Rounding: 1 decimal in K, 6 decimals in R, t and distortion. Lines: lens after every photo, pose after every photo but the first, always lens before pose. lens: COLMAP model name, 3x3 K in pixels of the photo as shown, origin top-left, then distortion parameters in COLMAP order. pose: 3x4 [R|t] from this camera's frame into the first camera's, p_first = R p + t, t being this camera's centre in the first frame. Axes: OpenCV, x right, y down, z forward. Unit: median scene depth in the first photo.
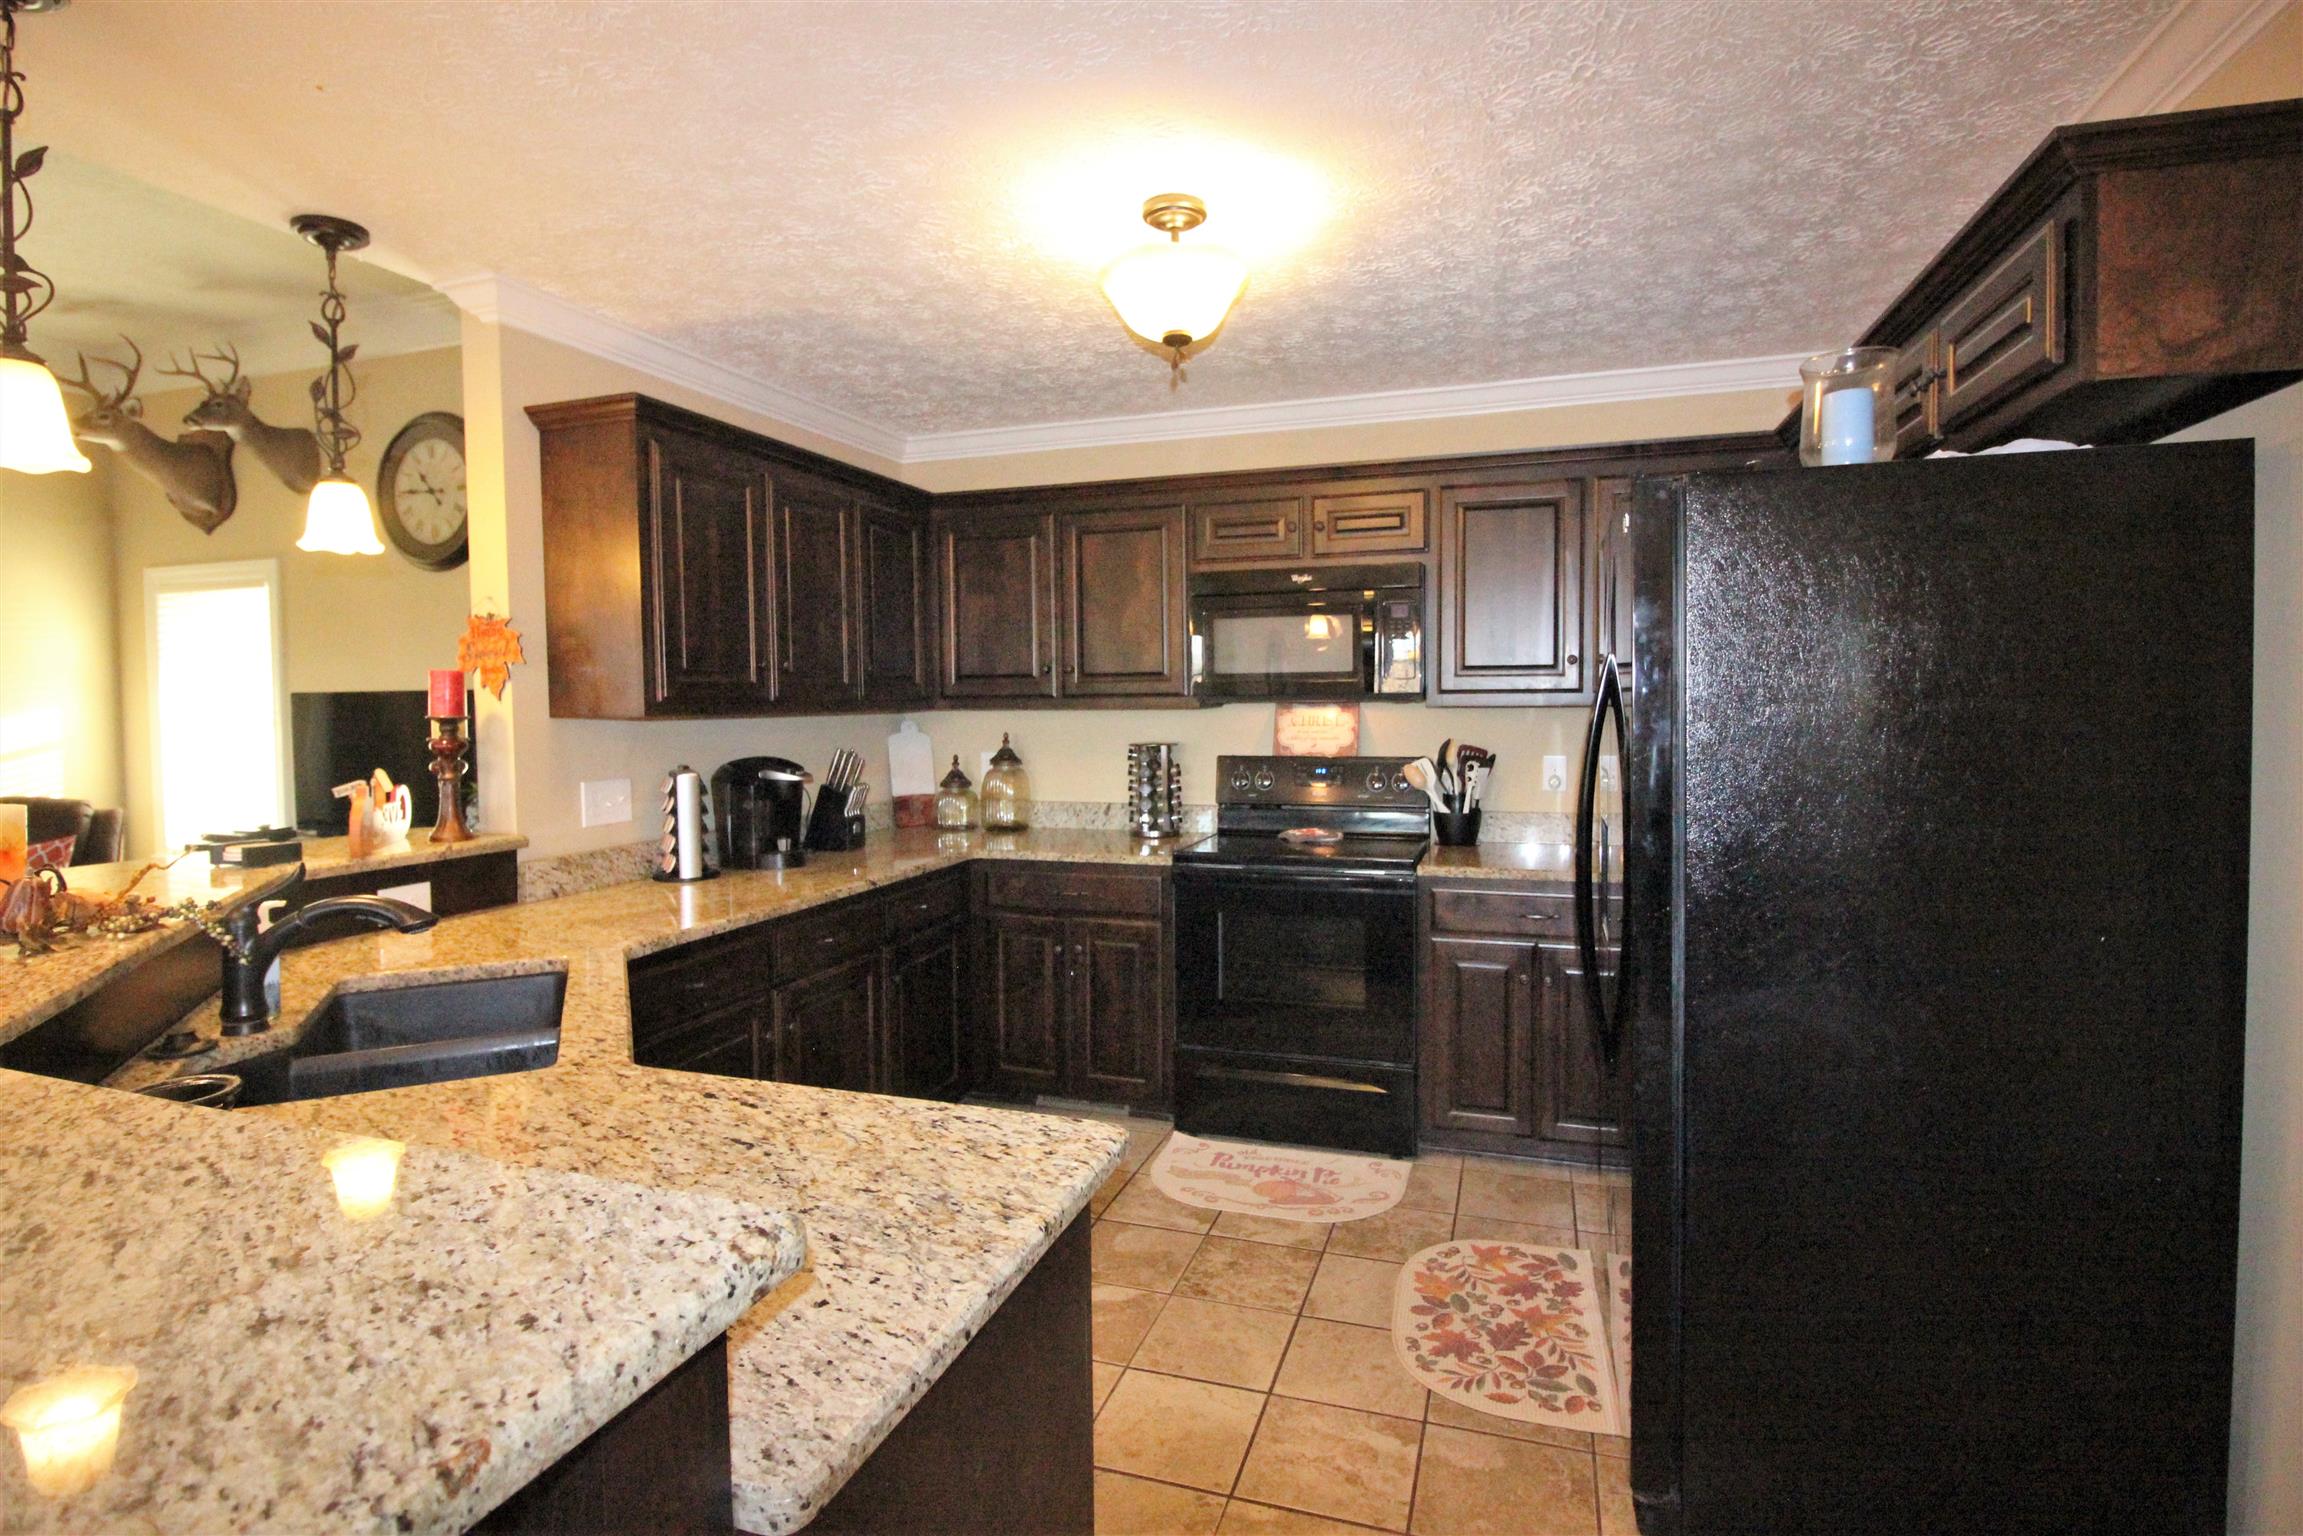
lens RADIAL K [[1090.3, 0, 1199.4], [0, 1090.3, 742.9], [0, 0, 1]] dist [-0.014915, -0.000941]
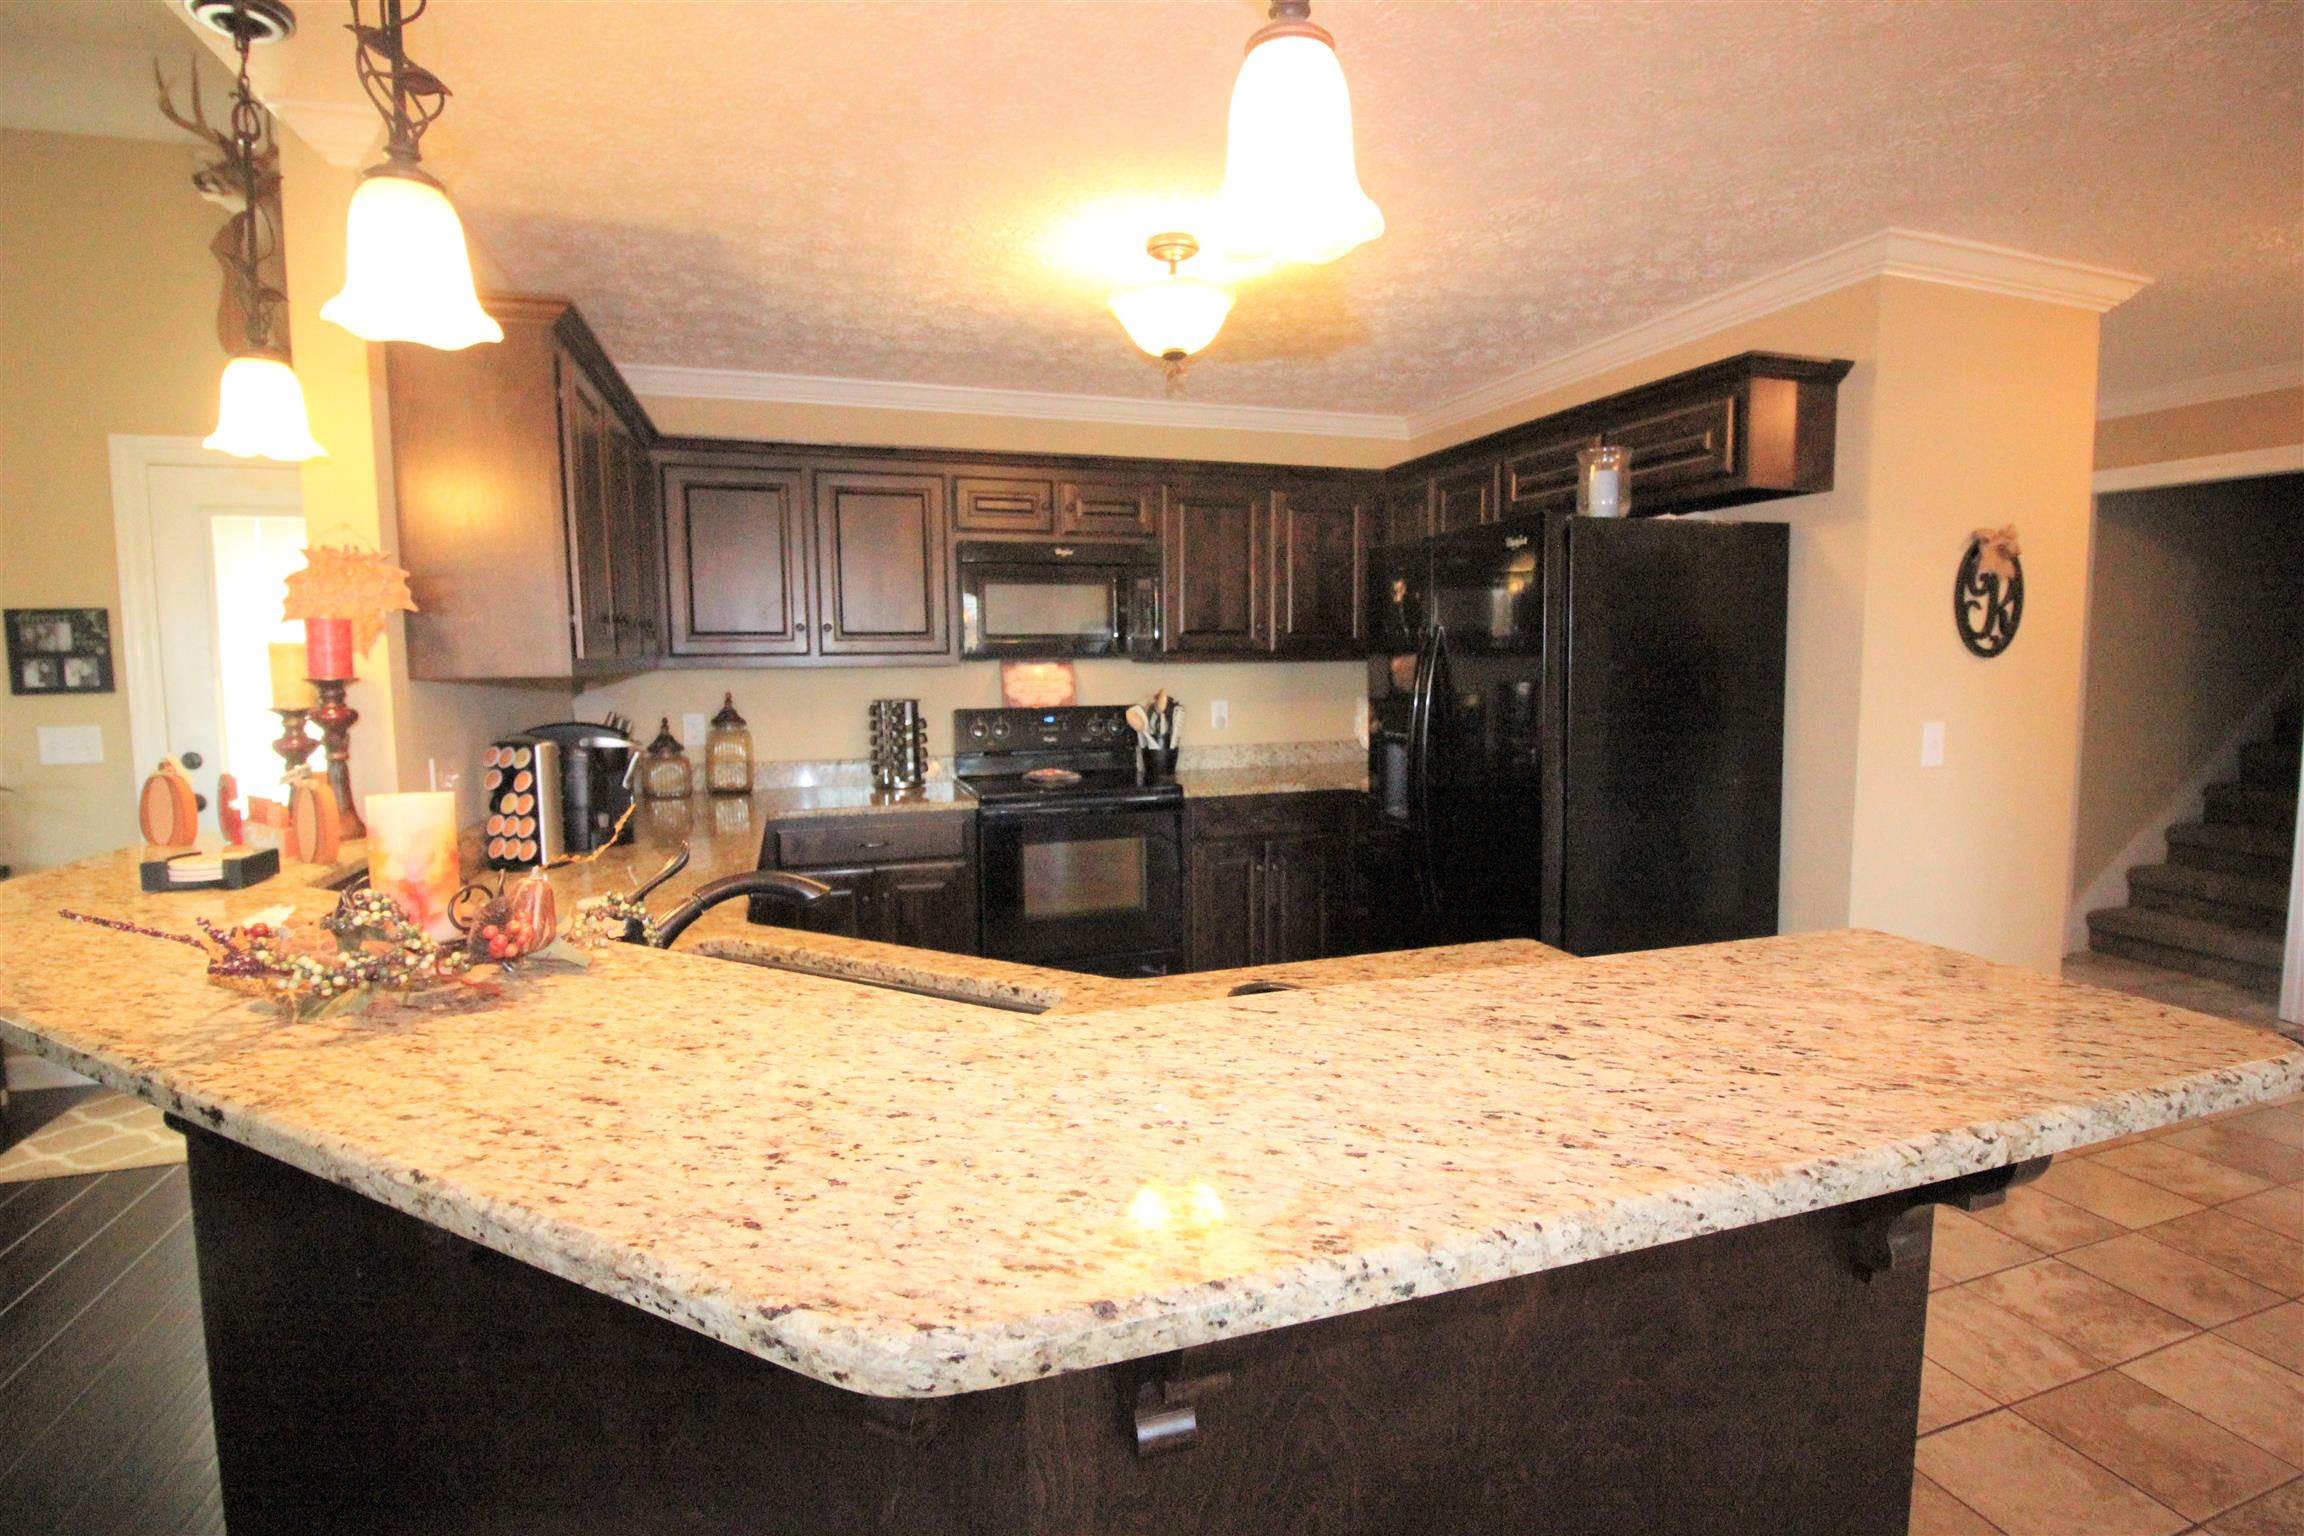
lens RADIAL K [[1022.3, 0, 1150.2], [0, 1022.3, 736.6], [0, 0, 1]] dist [-0.003316, -0.000336]
pose [[0.813227, -0.045535, 0.580163, -0.480521], [0.025903, 0.998778, 0.042082, 0.001346], [-0.581370, -0.019194, 0.813413, 0.060483]]
